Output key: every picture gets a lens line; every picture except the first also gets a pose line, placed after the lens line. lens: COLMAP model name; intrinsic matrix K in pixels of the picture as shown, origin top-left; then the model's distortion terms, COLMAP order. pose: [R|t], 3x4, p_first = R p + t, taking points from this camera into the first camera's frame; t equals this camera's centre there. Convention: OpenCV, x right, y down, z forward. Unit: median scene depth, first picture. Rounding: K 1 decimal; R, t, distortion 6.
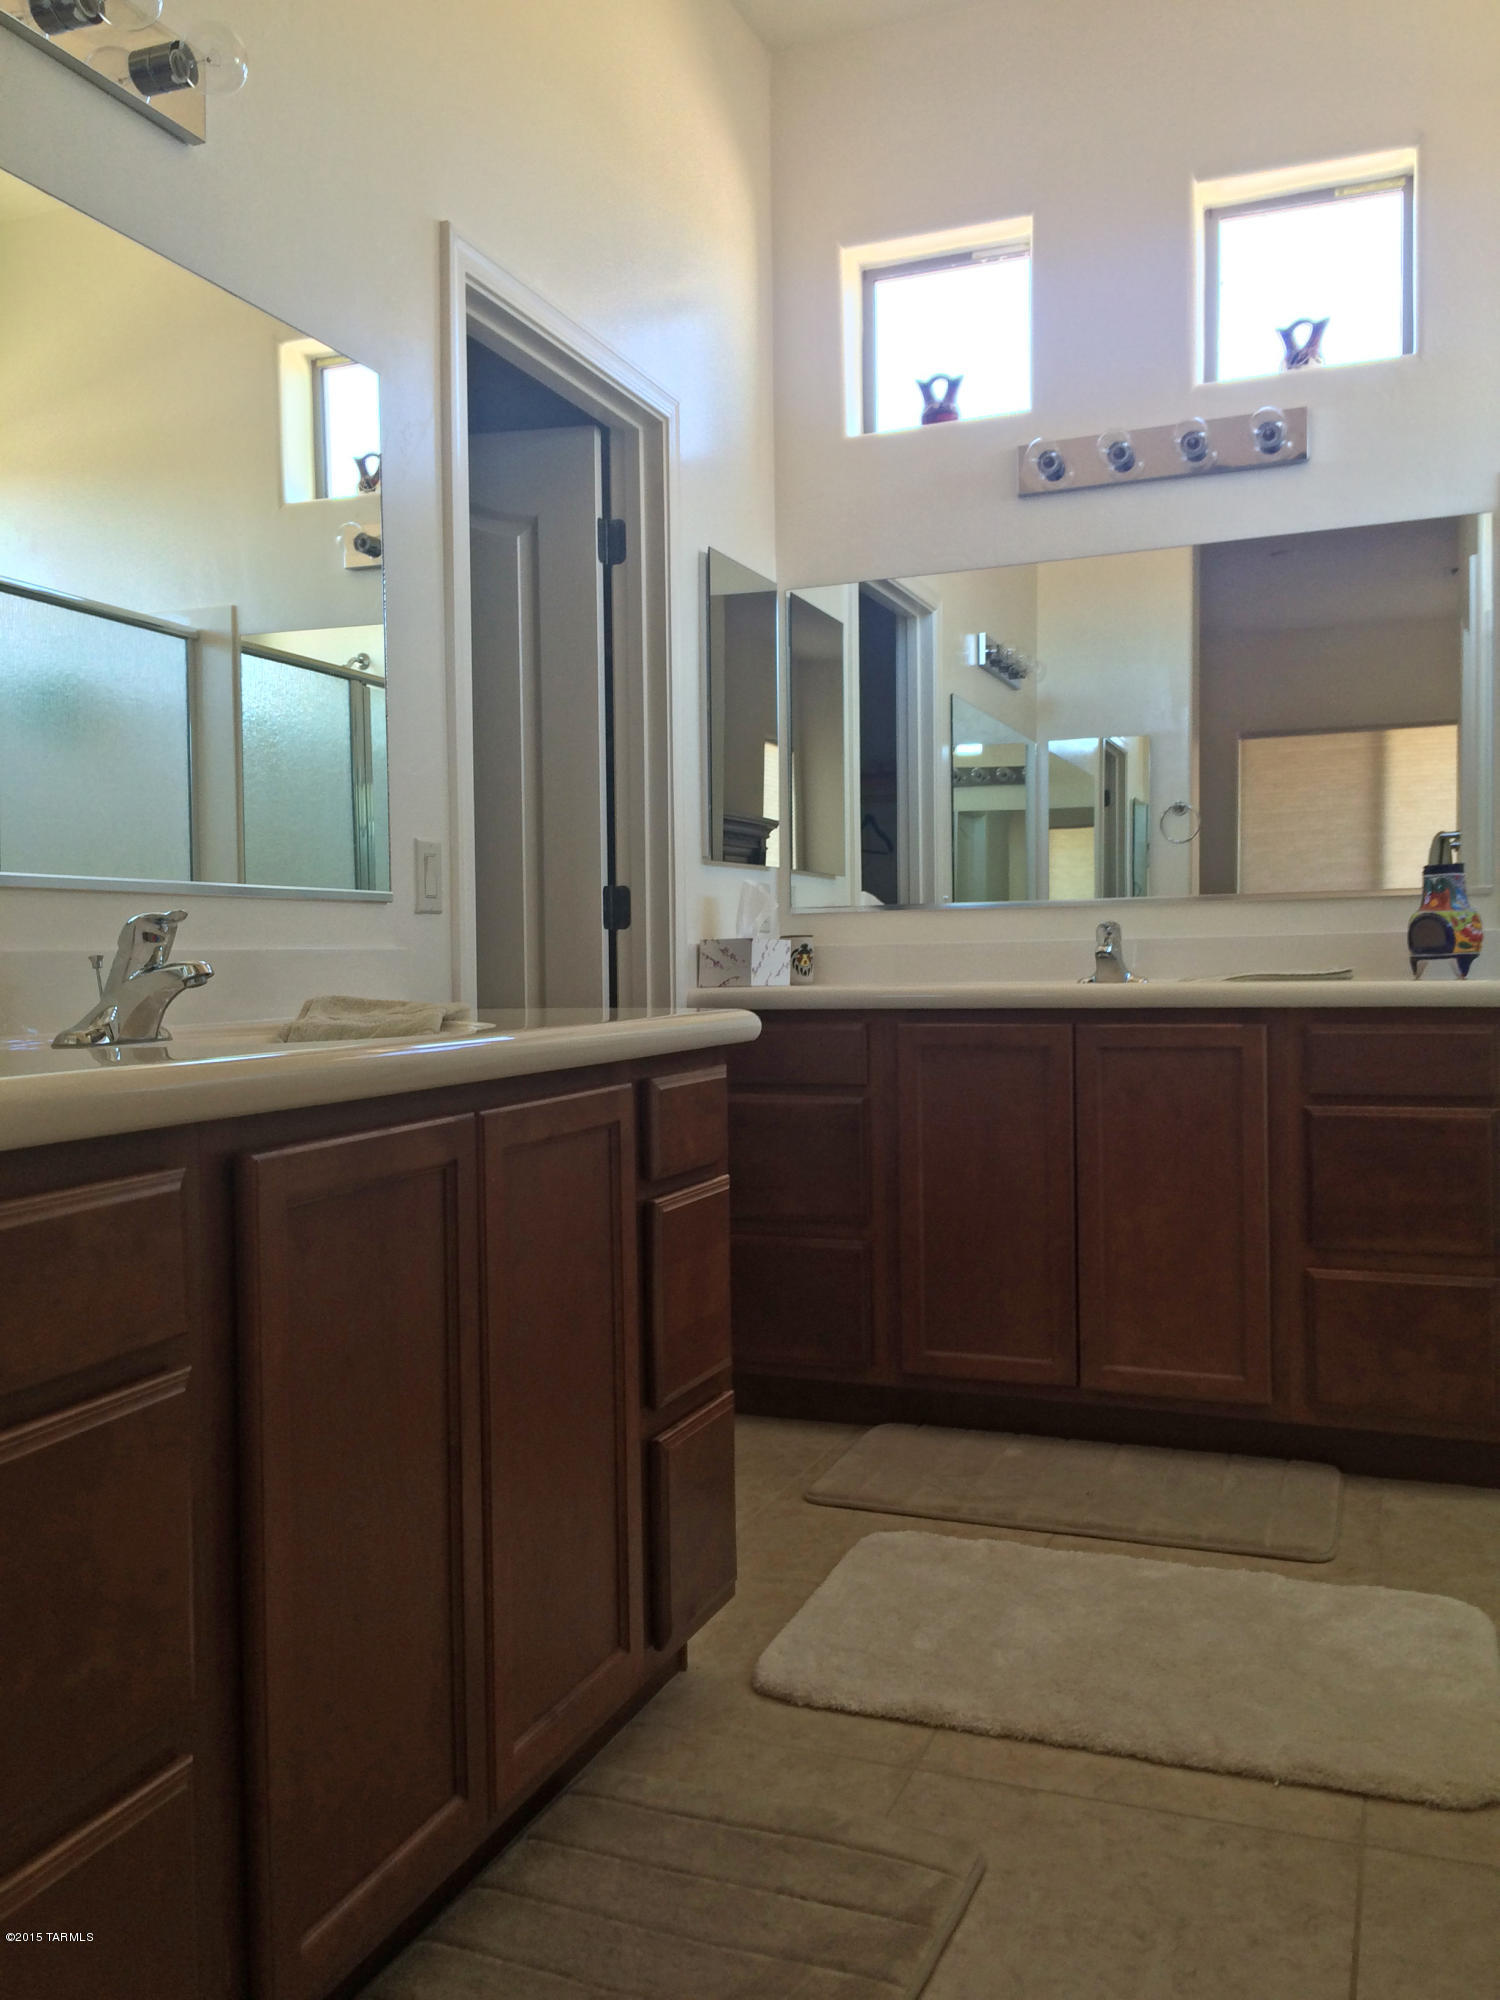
lens RADIAL K [[1670.2, 0, 752.7], [0, 1670.2, 1005.1], [0, 0, 1]] dist [0.089068, -0.114328]
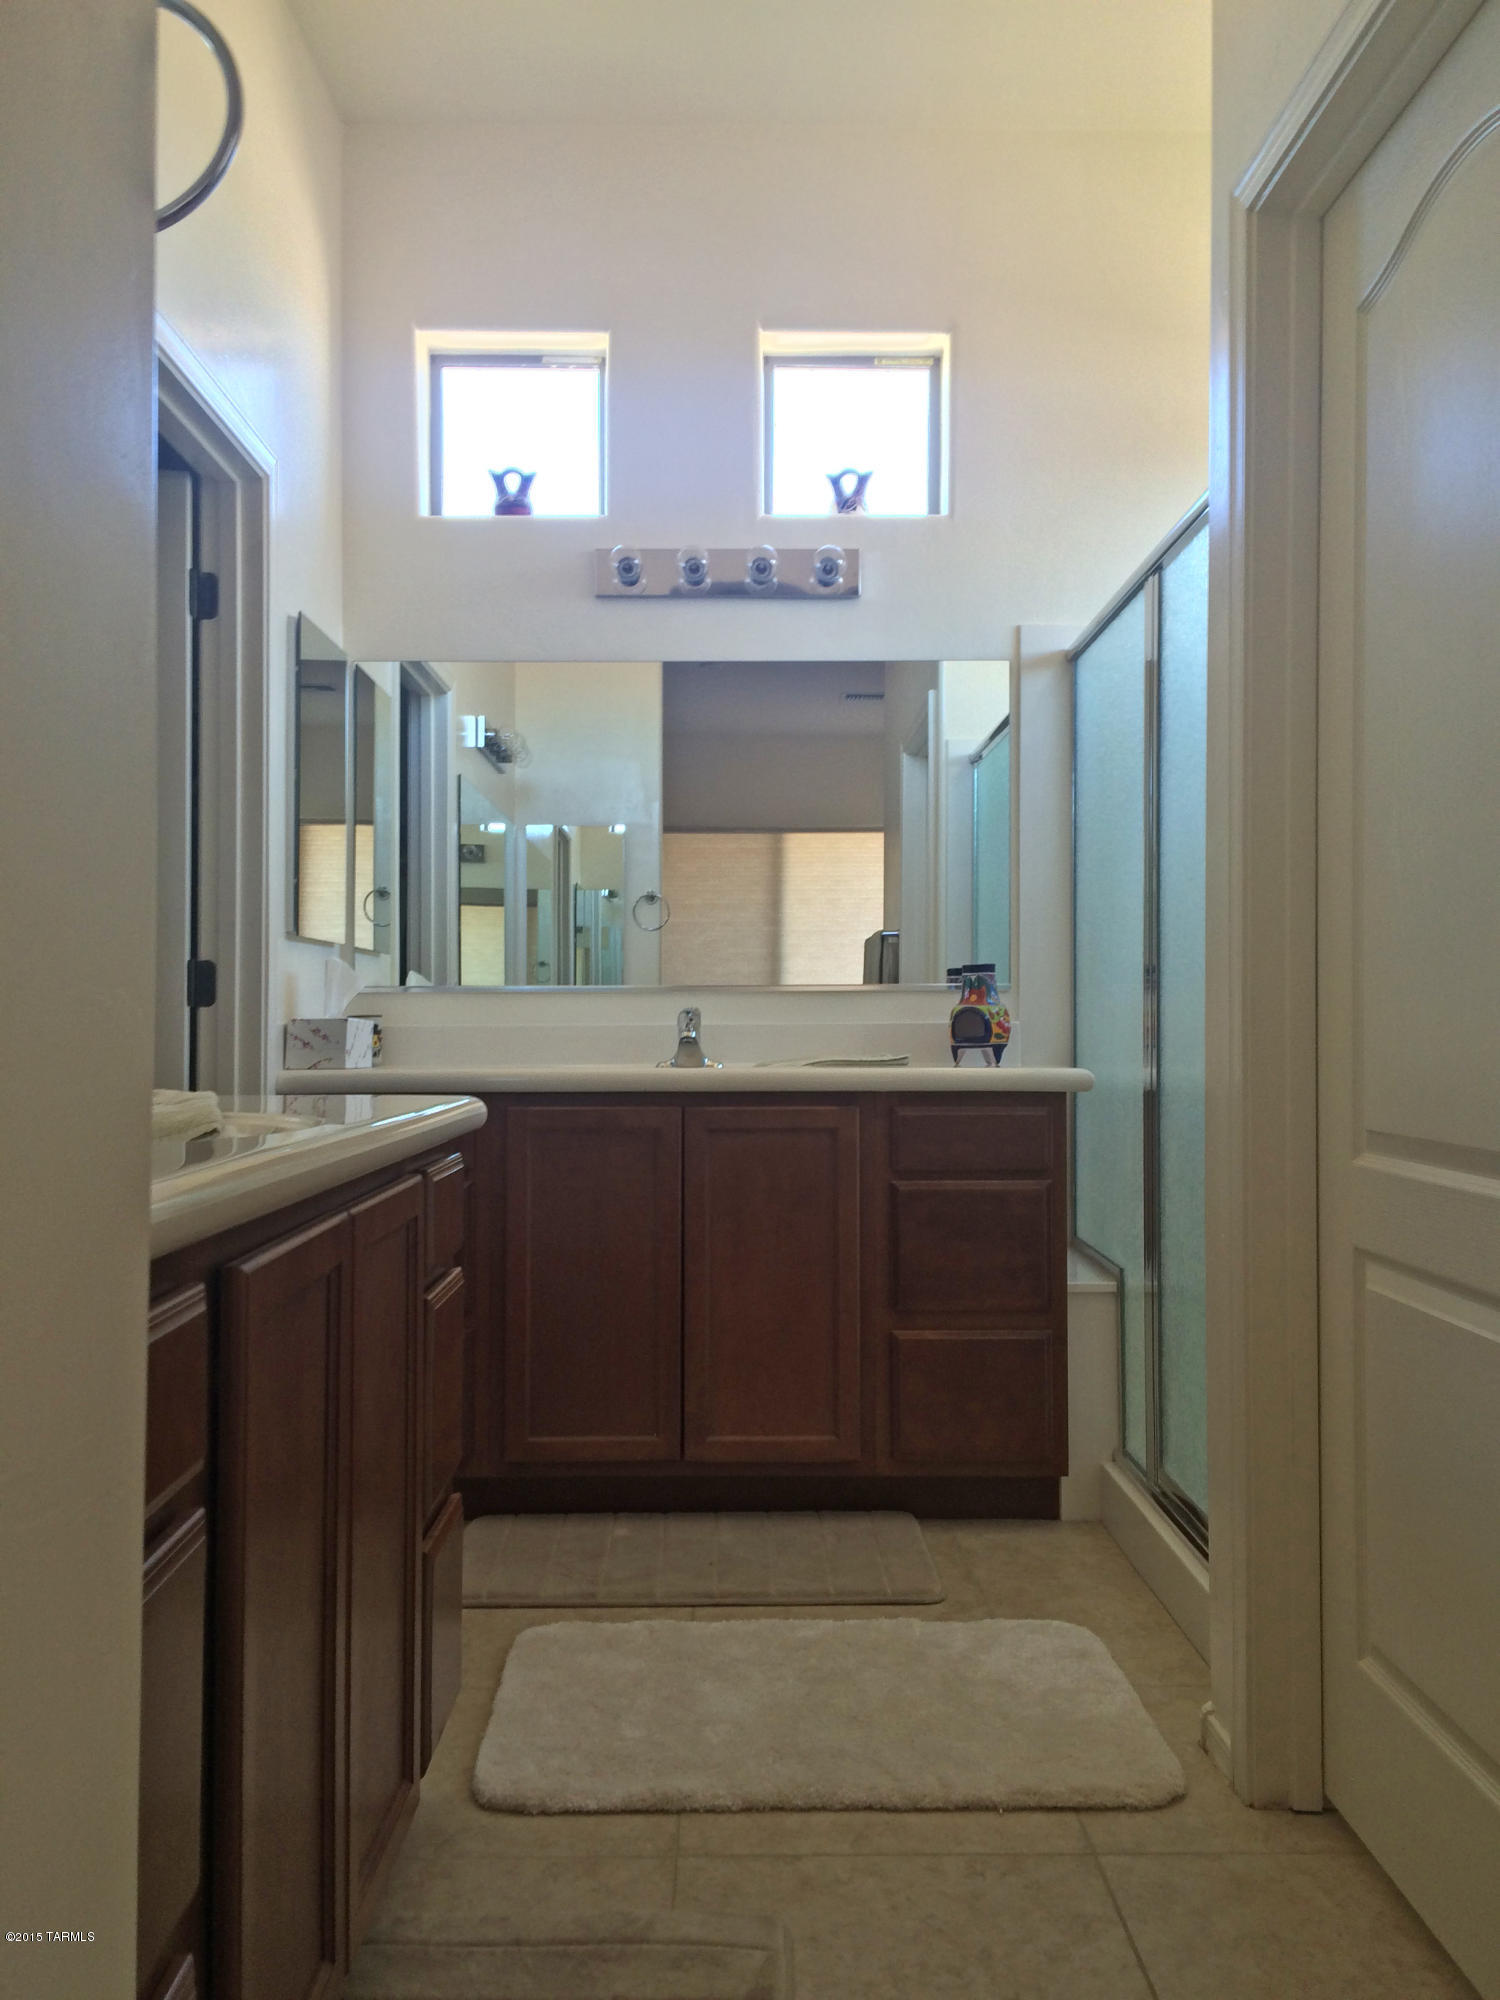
lens RADIAL K [[1670.2, 0, 752.9], [0, 1670.2, 1007.2], [0, 0, 1]] dist [0.089068, -0.114328]
pose [[0.926855, 0.018570, 0.374961, -0.149610], [-0.002101, 0.999017, -0.044284, -0.004465], [-0.375415, 0.040257, 0.925982, 0.019390]]
